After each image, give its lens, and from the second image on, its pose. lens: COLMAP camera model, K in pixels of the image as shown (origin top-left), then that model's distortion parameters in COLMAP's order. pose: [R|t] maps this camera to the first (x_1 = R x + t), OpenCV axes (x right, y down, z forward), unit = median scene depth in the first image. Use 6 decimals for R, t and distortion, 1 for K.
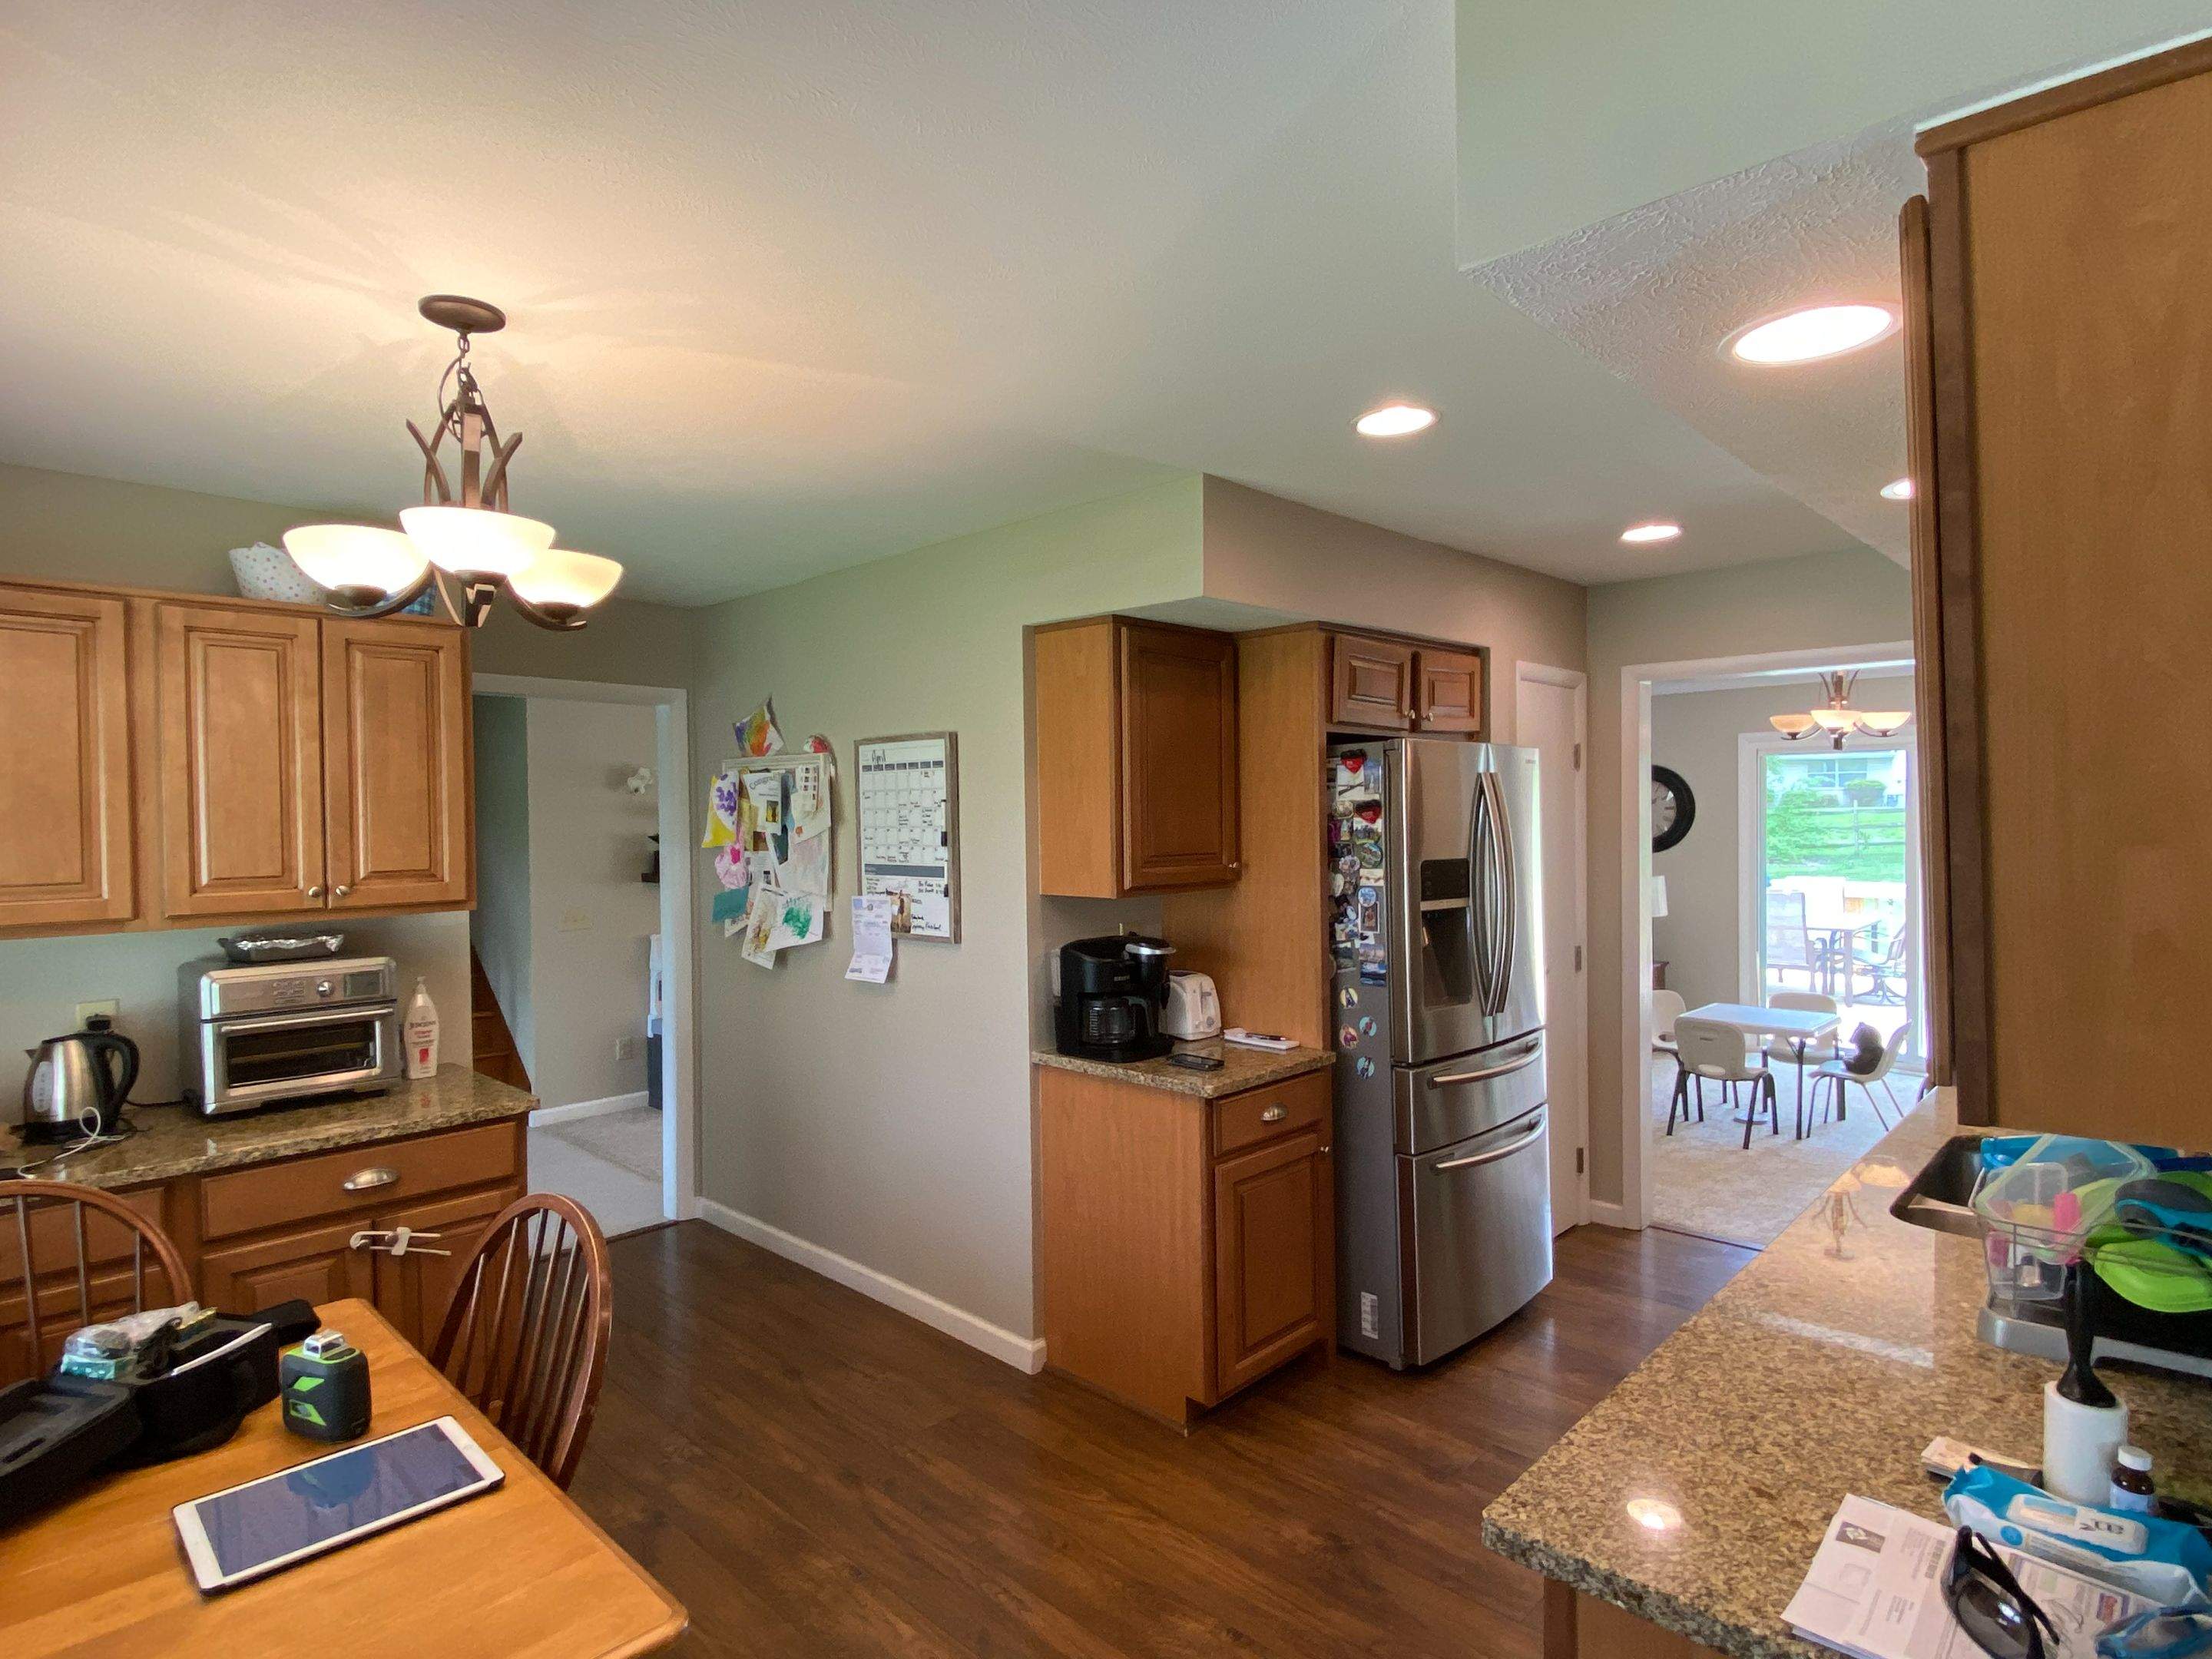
lens RADIAL K [[1196.1, 0, 1066.3], [0, 1196.1, 817.4], [0, 0, 1]] dist [0.024037, -0.027148]
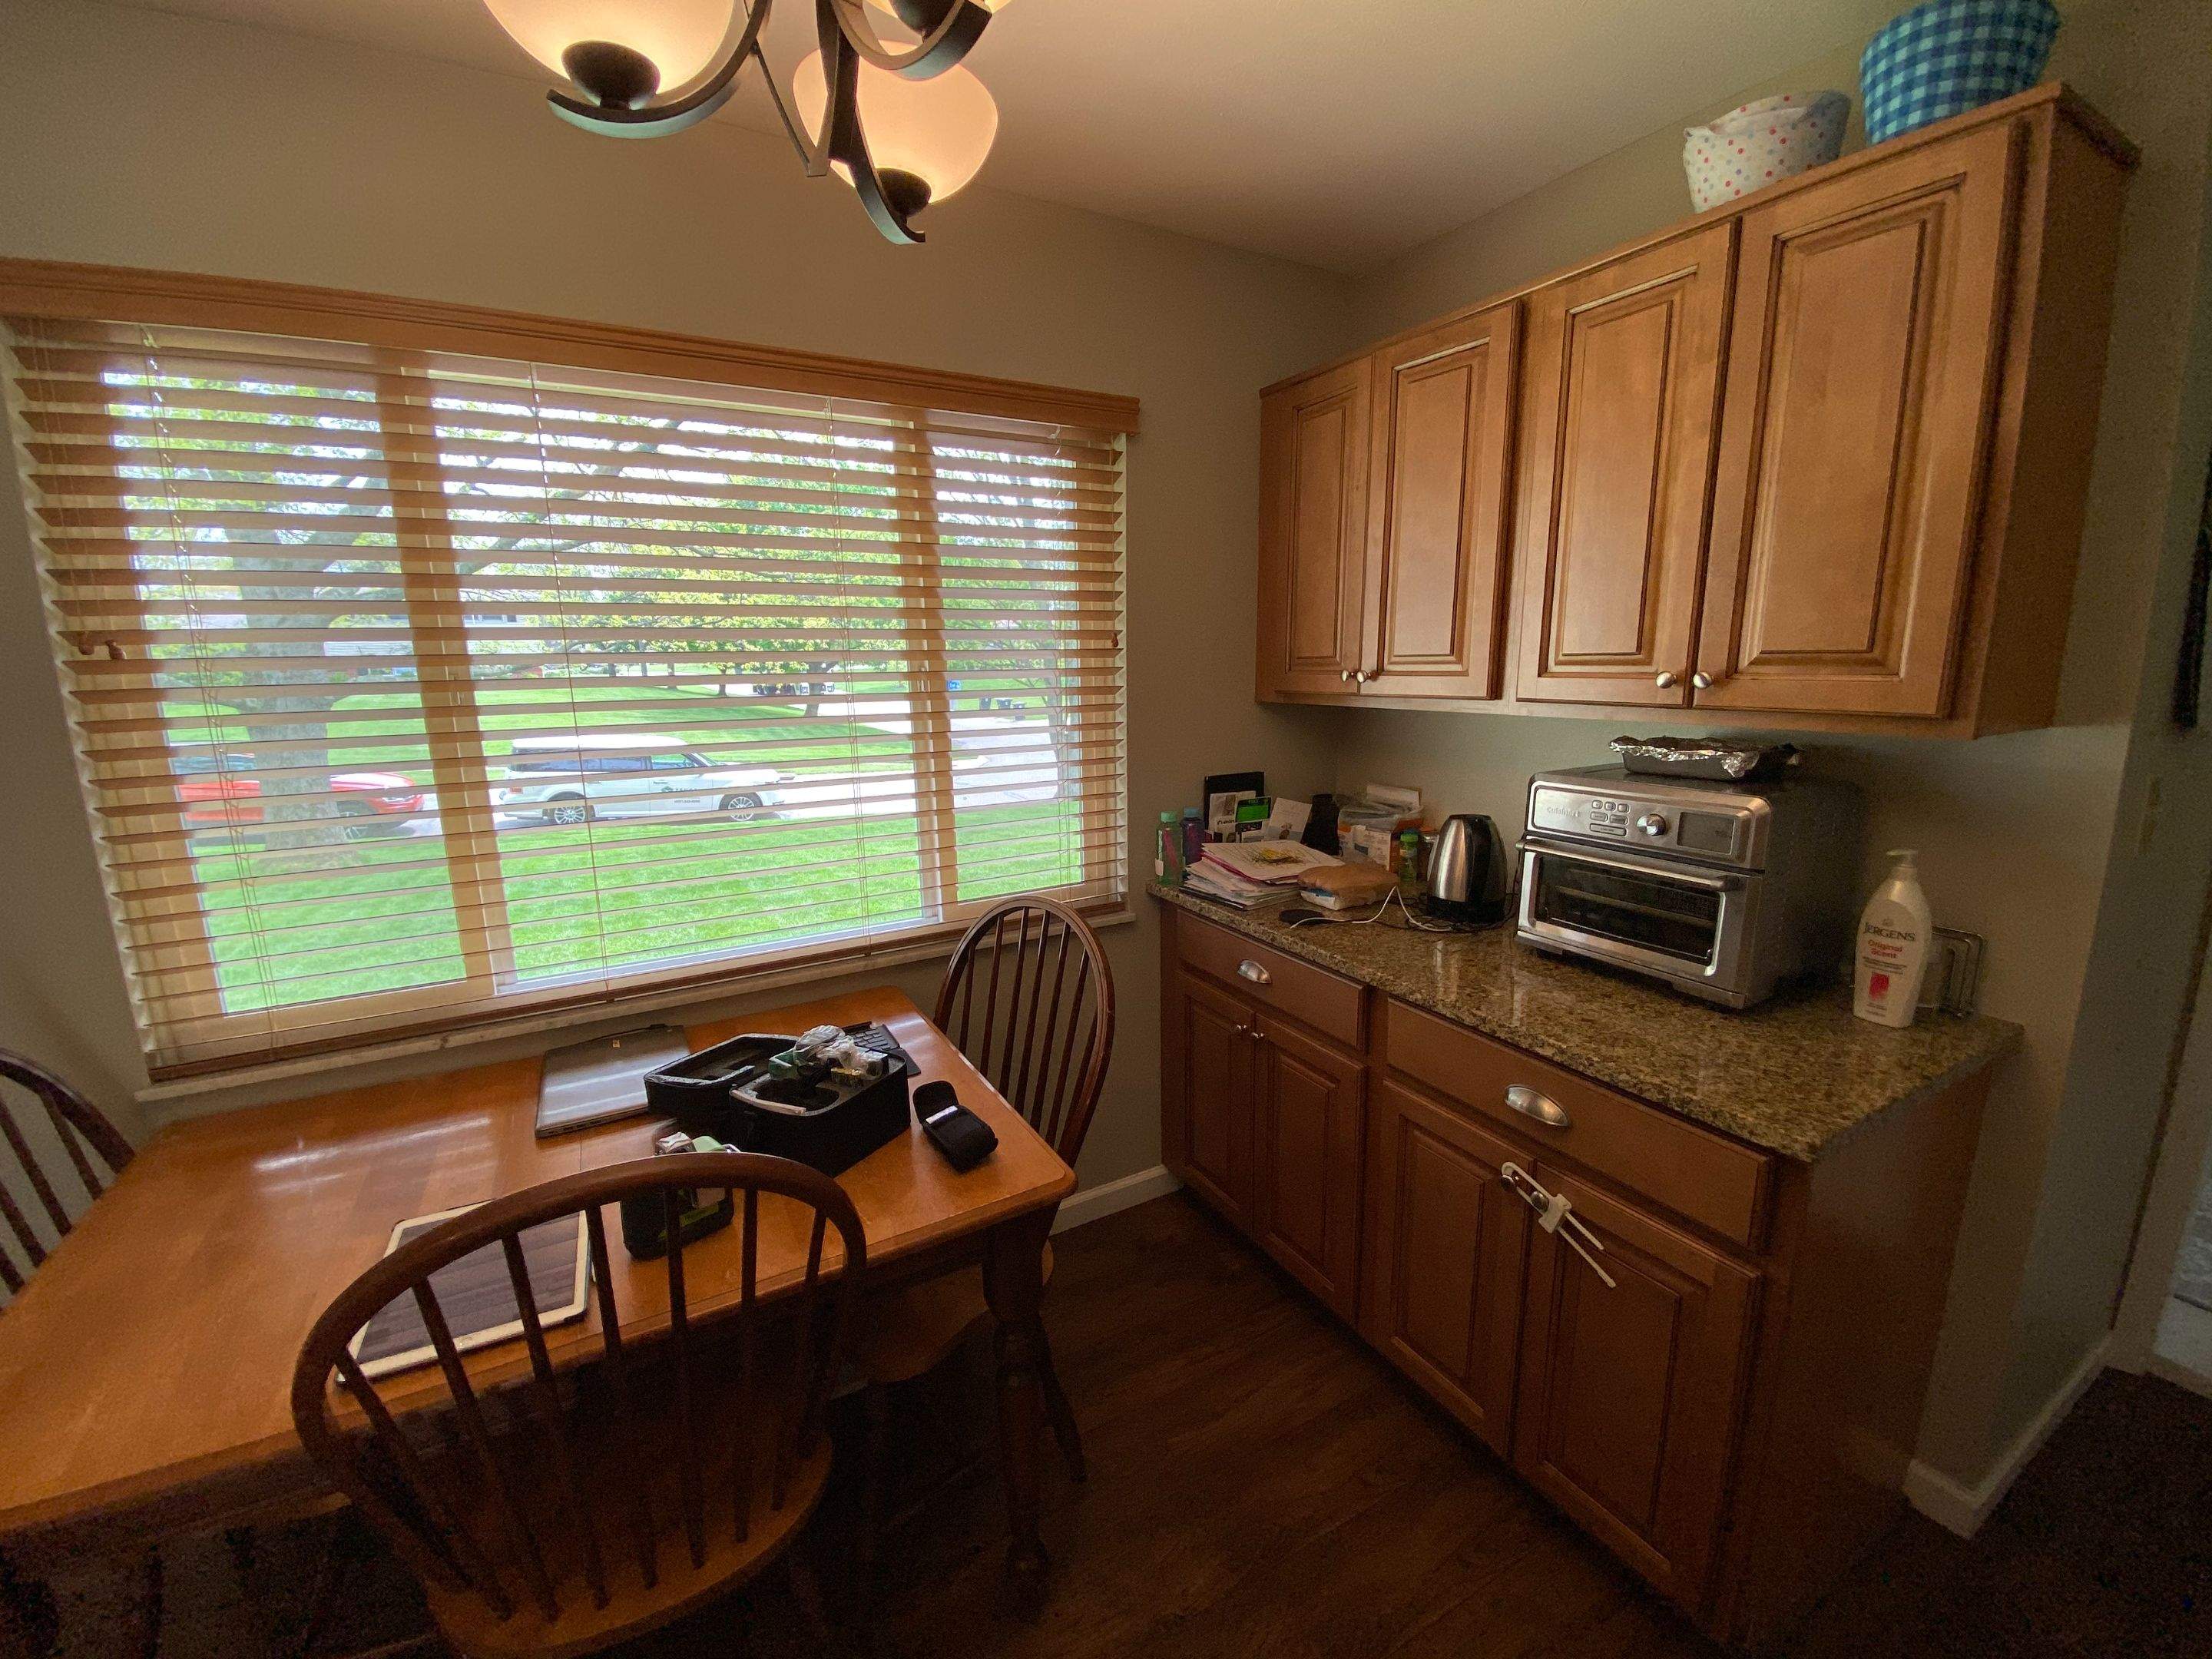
lens RADIAL K [[890.9, 0, 1103.6], [0, 890.9, 836.4], [0, 0, 1]] dist [-0.000607, -0.000005]
pose [[-0.263363, 0.204580, -0.942755, -0.061763], [0.014713, 0.977993, 0.208117, 0.039595], [0.964585, 0.040939, -0.260577, 0.832354]]
